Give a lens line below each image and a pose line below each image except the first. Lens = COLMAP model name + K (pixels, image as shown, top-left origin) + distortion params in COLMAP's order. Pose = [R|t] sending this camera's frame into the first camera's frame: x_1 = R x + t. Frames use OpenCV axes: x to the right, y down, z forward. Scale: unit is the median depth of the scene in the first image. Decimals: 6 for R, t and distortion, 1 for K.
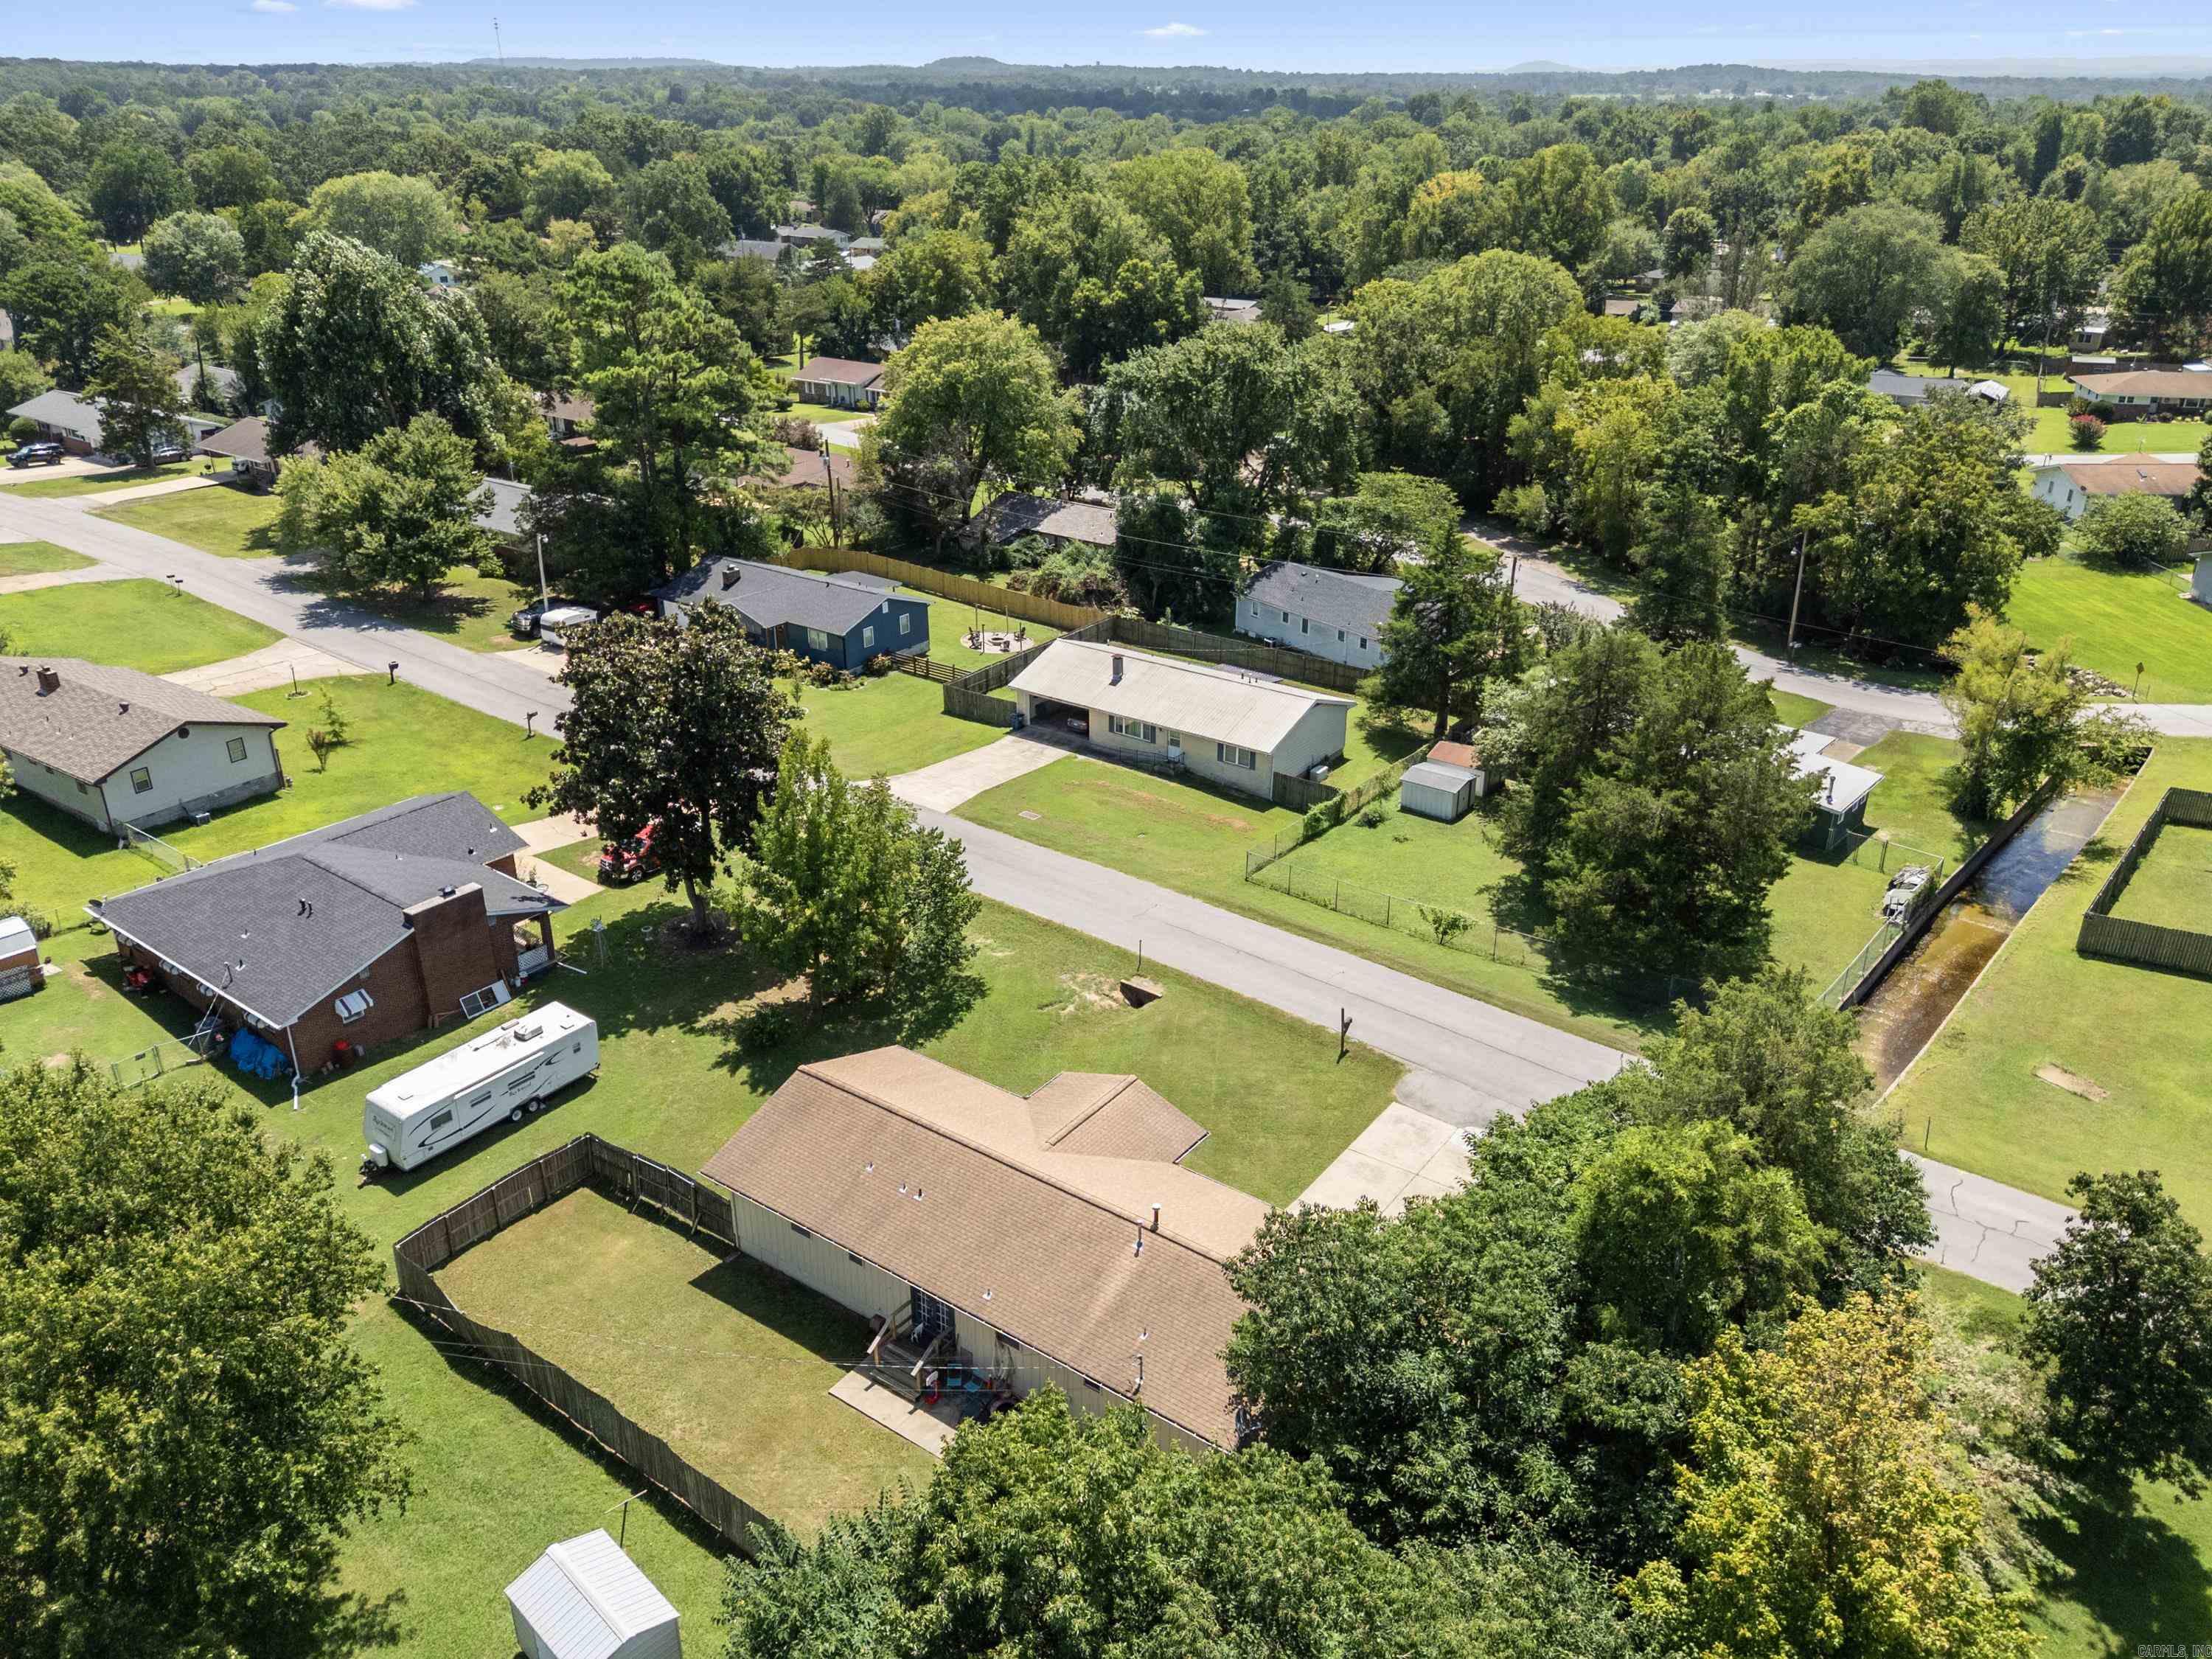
lens RADIAL K [[1548.9, 0, 1138.4], [0, 1548.9, 861.8], [0, 0, 1]] dist [0.115182, -0.000464]
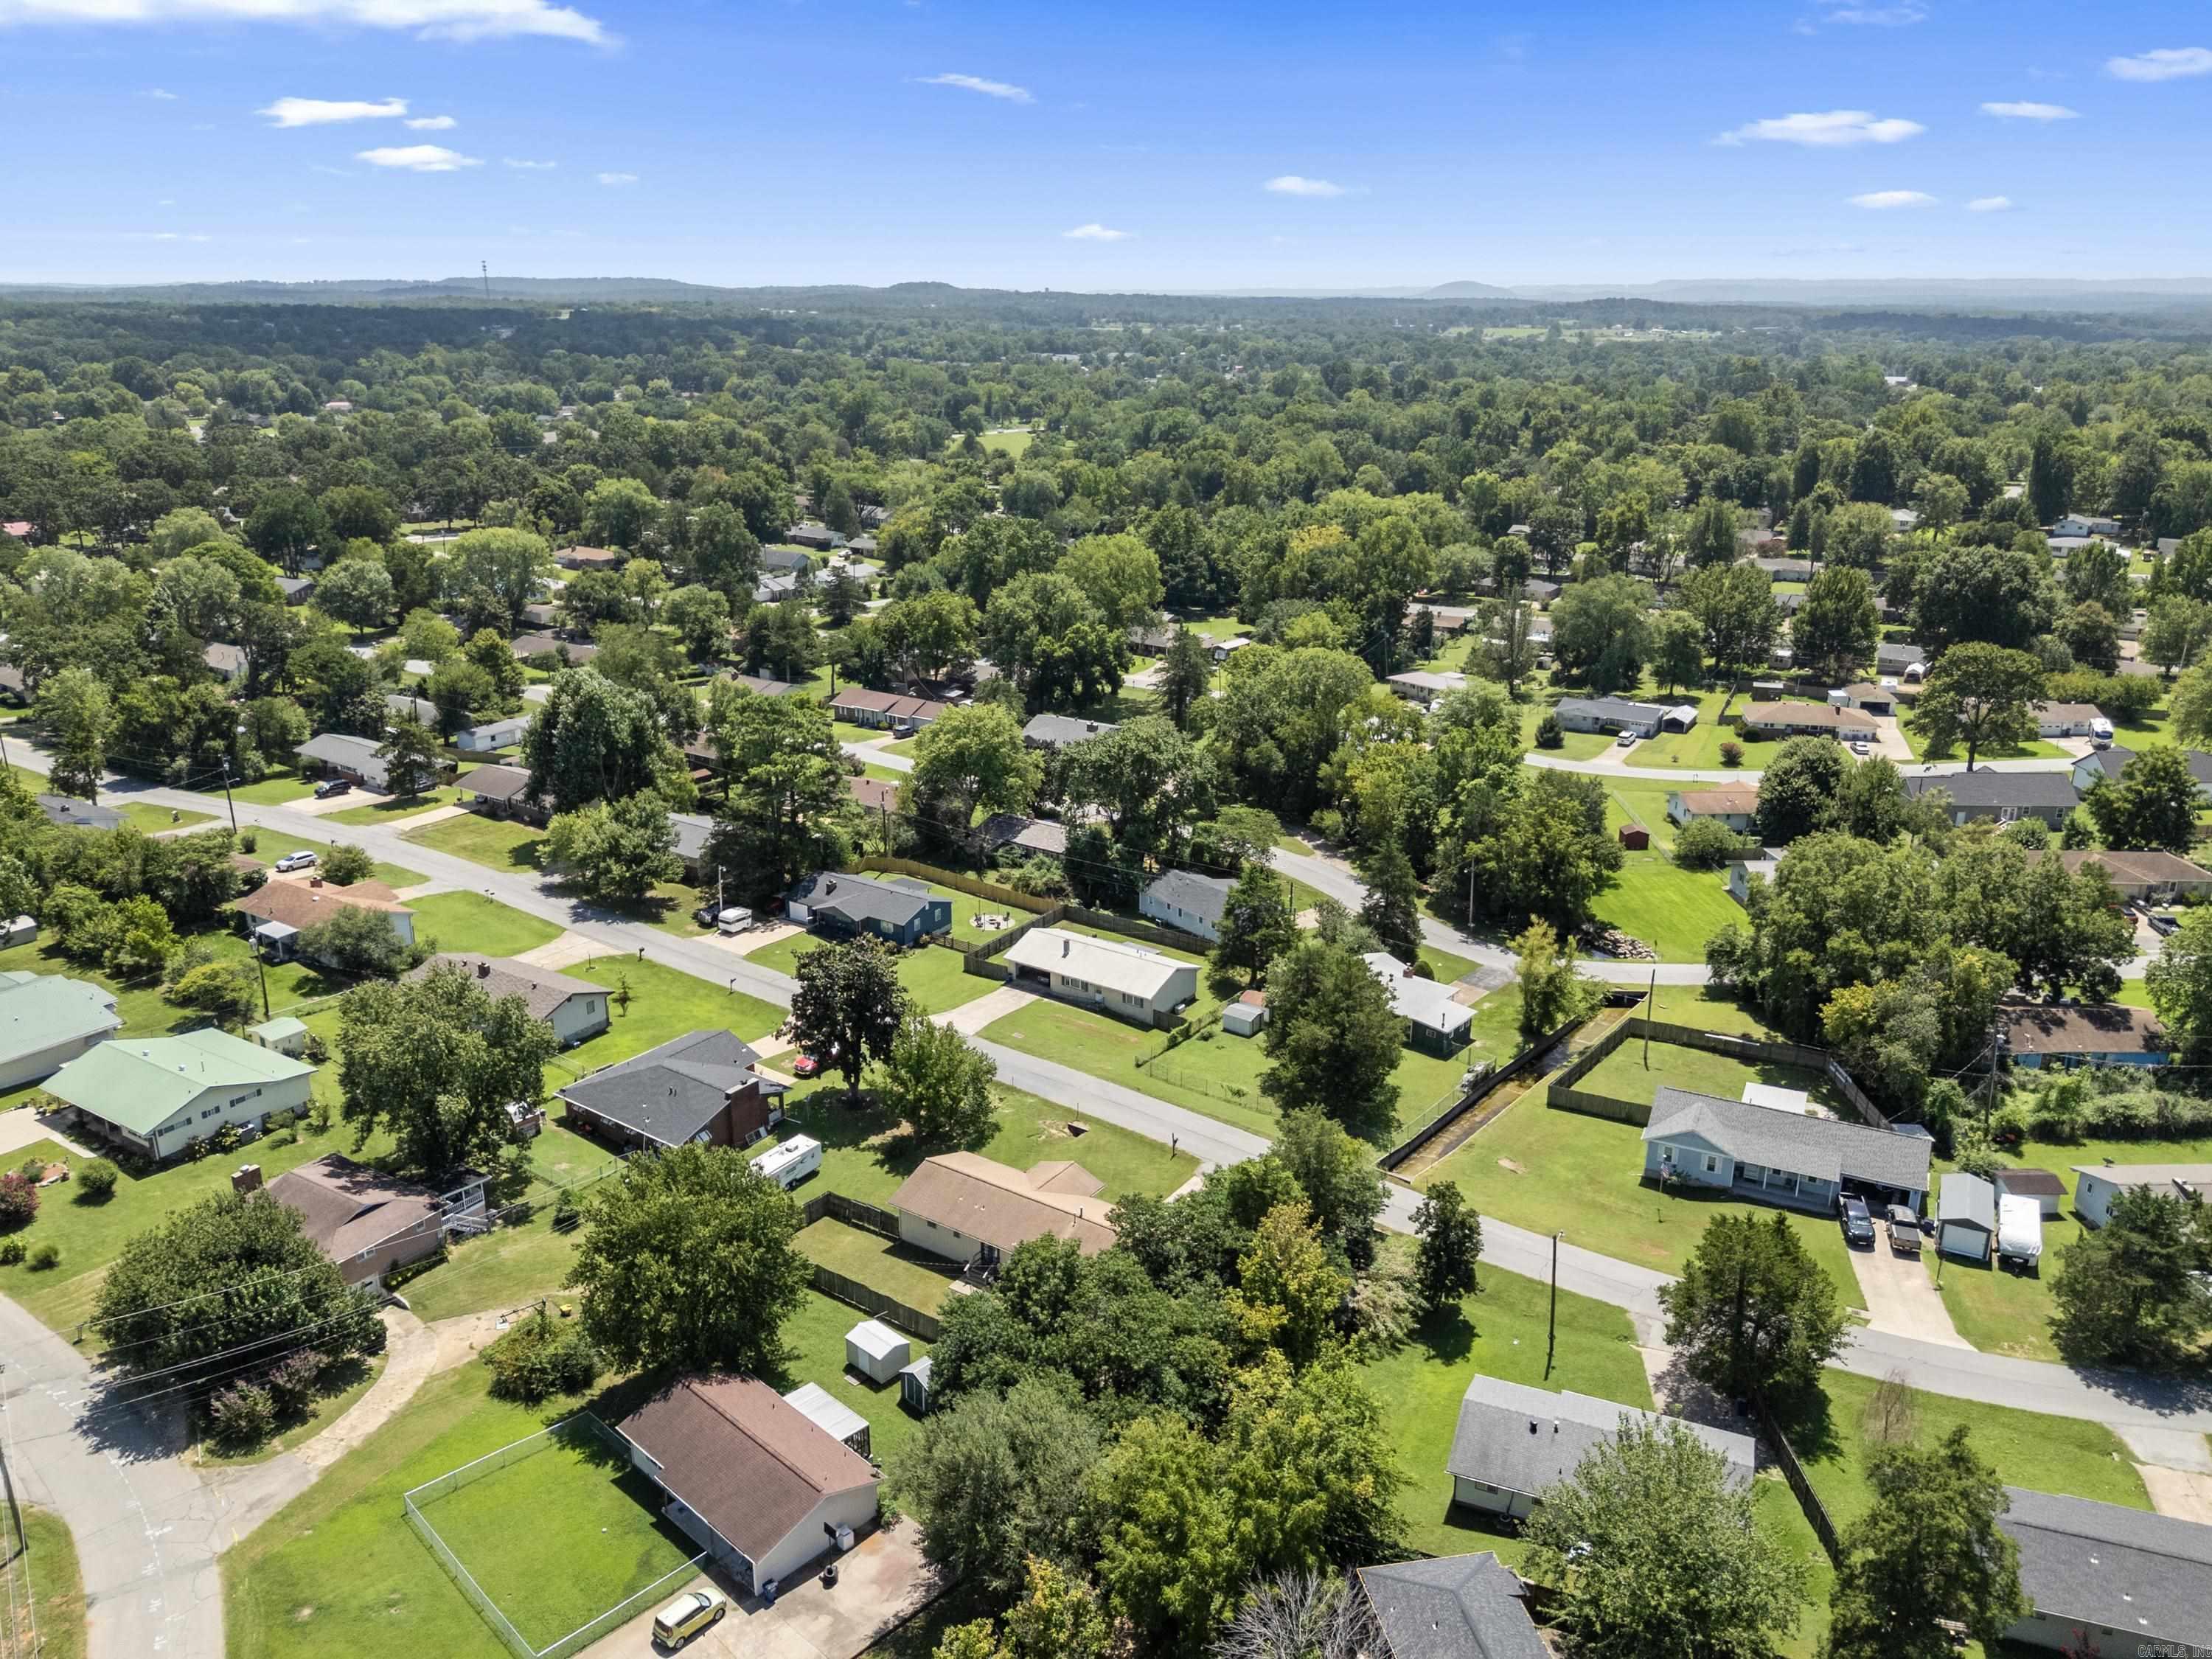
lens RADIAL K [[1548.9, 0, 1138.4], [0, 1548.9, 861.8], [0, 0, 1]] dist [0.115182, -0.000464]
pose [[0.999469, -0.005005, 0.032202, 0.010655], [0.008690, 0.993289, -0.115333, -0.016862], [-0.031408, 0.115552, 0.992805, -0.670892]]
